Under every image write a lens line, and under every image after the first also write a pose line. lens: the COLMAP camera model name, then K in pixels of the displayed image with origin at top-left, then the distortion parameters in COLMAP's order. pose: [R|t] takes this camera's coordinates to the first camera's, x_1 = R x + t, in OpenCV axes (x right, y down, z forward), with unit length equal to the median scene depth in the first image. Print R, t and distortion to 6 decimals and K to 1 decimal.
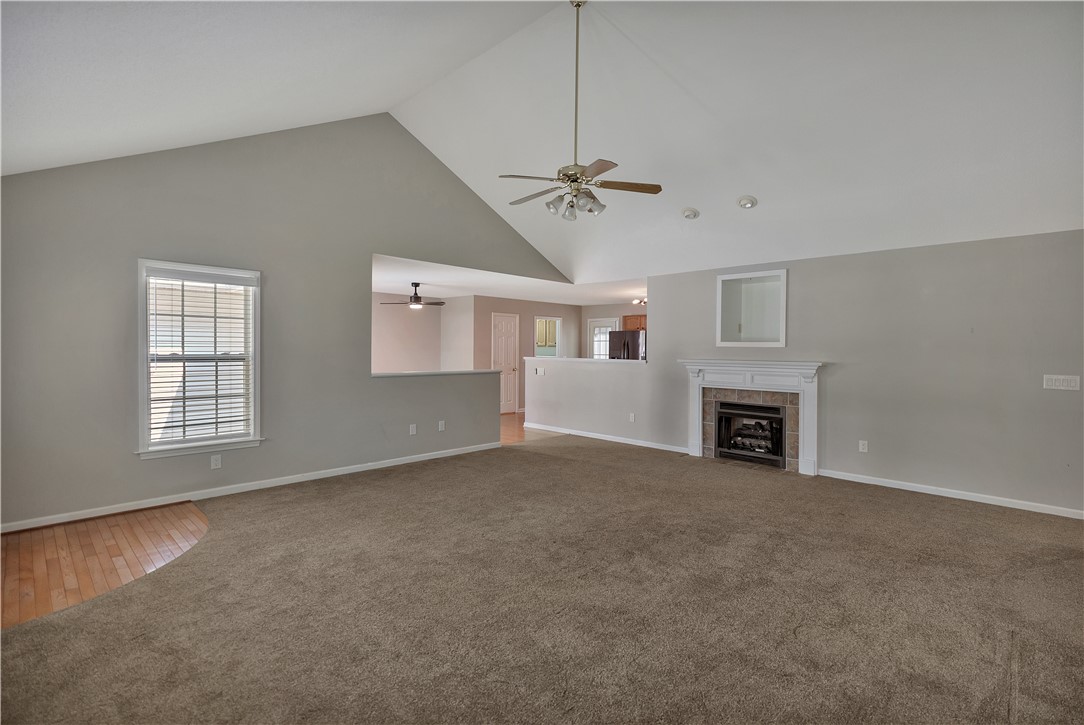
lens RADIAL K [[506.4, 0, 549.1], [0, 506.4, 358.3], [0, 0, 1]] dist [0.007458, -0.000196]
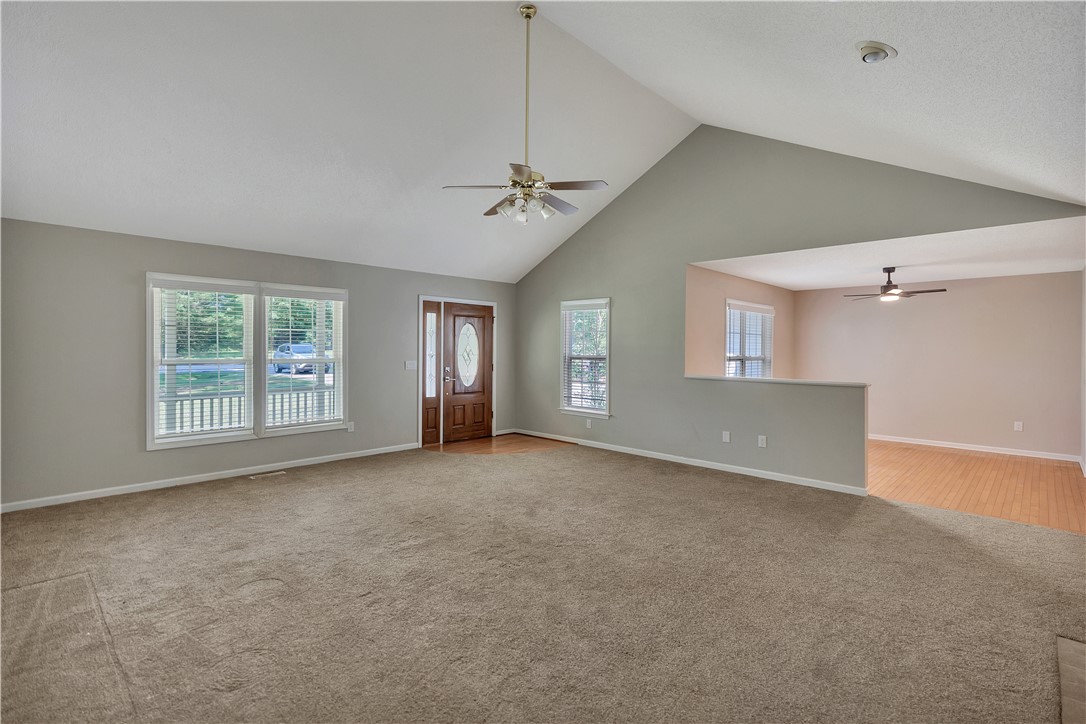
lens RADIAL K [[507.4, 0, 546.1], [0, 507.4, 356.8], [0, 0, 1]] dist [0.007458, -0.000196]
pose [[-0.011986, 0.003445, -0.999922, 0.513394], [-0.030017, 0.999542, 0.003804, -0.002007], [0.999478, 0.030061, -0.011878, 0.499288]]
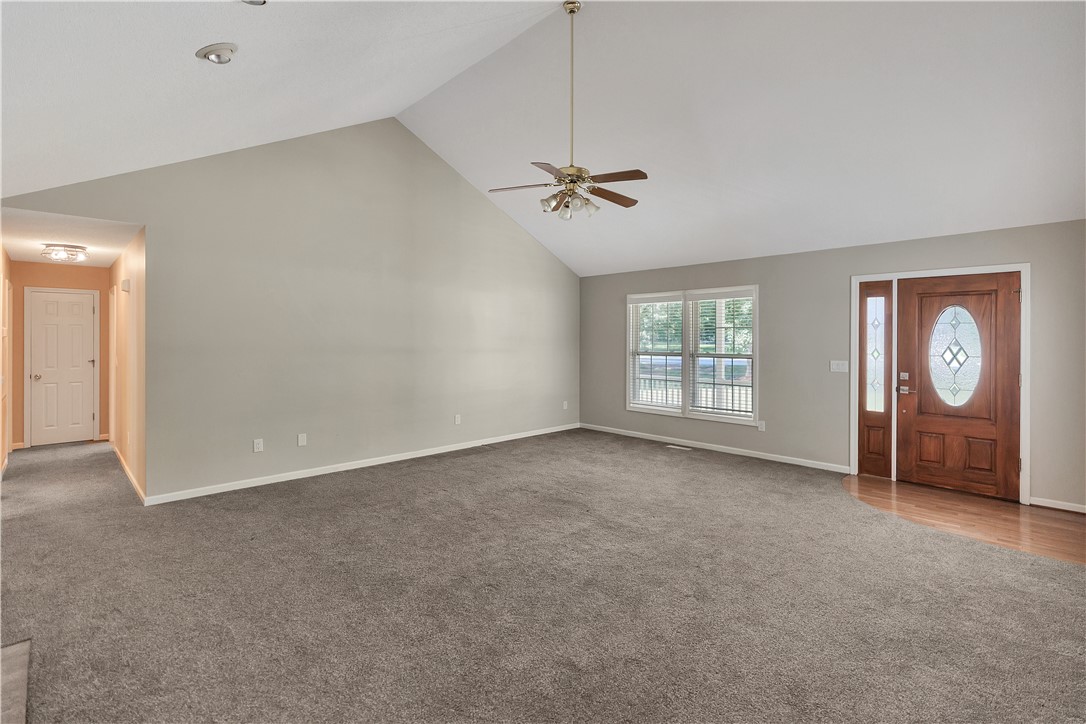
lens RADIAL K [[507.4, 0, 542.1], [0, 507.4, 335.2], [0, 0, 1]] dist [0.007458, -0.000196]
pose [[-0.998719, -0.013221, 0.048845, 0.034378], [-0.012324, 0.999751, 0.018625, -0.026699], [-0.049079, 0.017999, -0.998633, 0.954252]]
